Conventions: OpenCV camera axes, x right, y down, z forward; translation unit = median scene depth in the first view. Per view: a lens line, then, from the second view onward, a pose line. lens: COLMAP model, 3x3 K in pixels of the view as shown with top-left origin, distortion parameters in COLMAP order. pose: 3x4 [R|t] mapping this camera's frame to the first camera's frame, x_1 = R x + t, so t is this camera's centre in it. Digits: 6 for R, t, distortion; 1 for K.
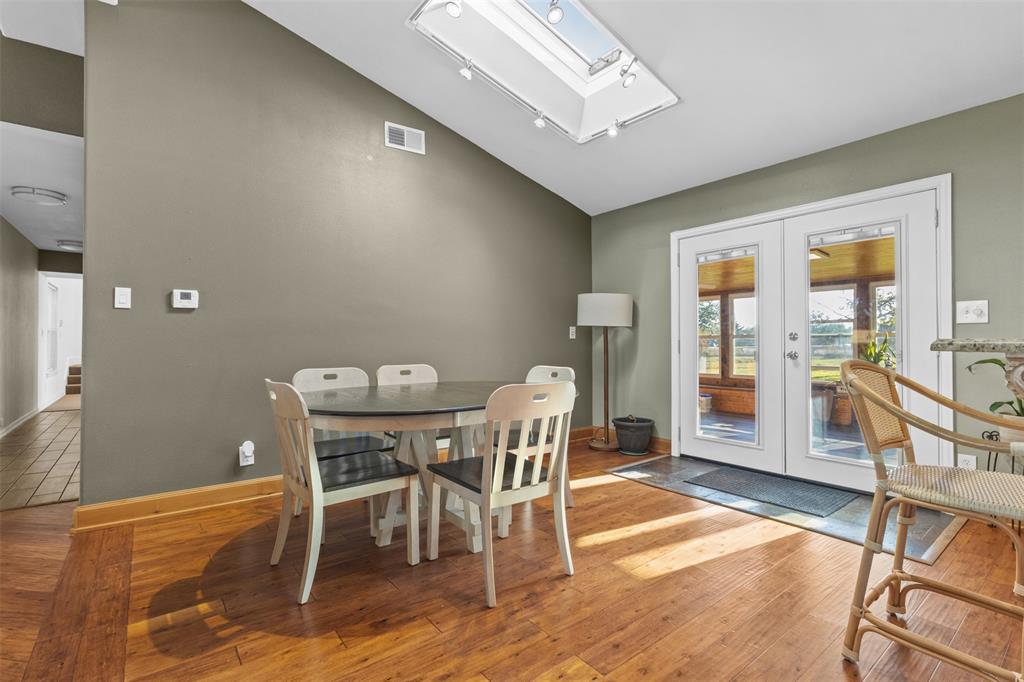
lens RADIAL K [[476.9, 0, 508.1], [0, 476.9, 335.5], [0, 0, 1]] dist [0.005917, 0.002060]
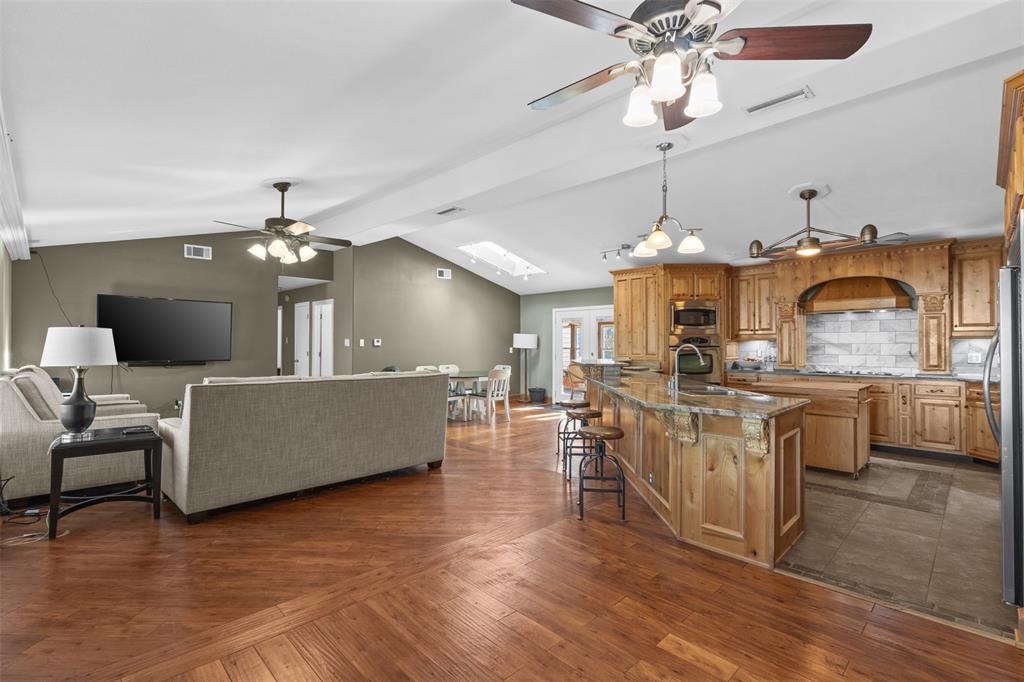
lens RADIAL K [[476.9, 0, 507.8], [0, 476.9, 338.6], [0, 0, 1]] dist [0.005917, 0.002060]
pose [[0.992865, 0.004902, 0.119144, -0.176496], [-0.005508, 0.999974, 0.004754, -0.087379], [-0.119118, -0.005376, 0.992866, -1.464905]]
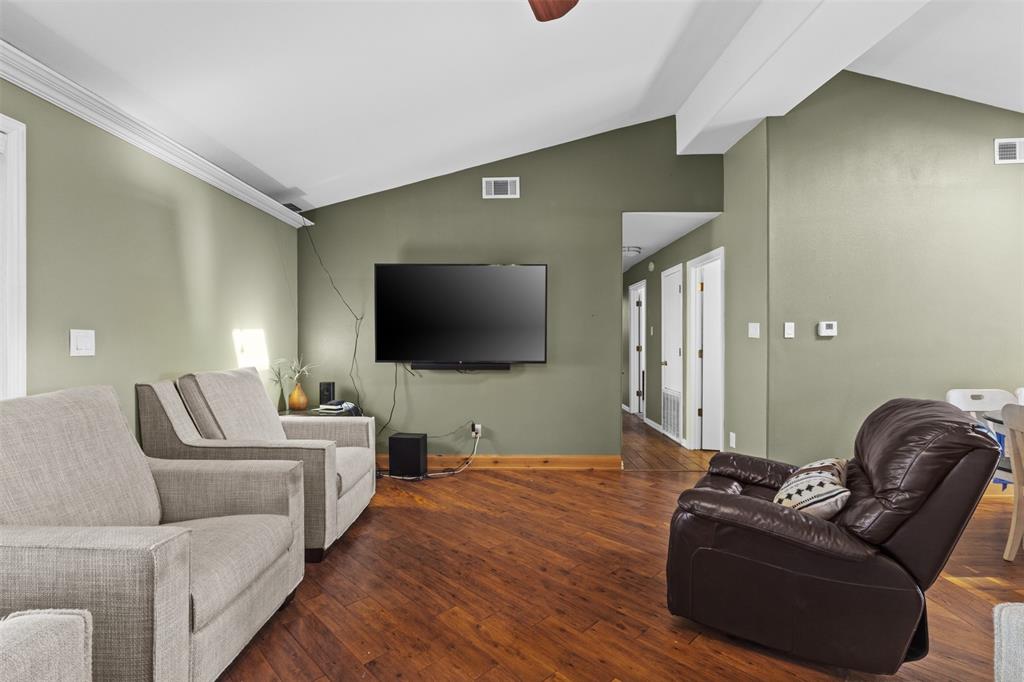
lens RADIAL K [[476.9, 0, 512.7], [0, 476.9, 340.9], [0, 0, 1]] dist [0.005917, 0.002060]
pose [[0.793939, -0.000675, -0.607997, -0.424259], [0.012106, 0.999819, 0.014698, -0.054213], [0.607876, -0.019029, 0.793804, -0.389312]]
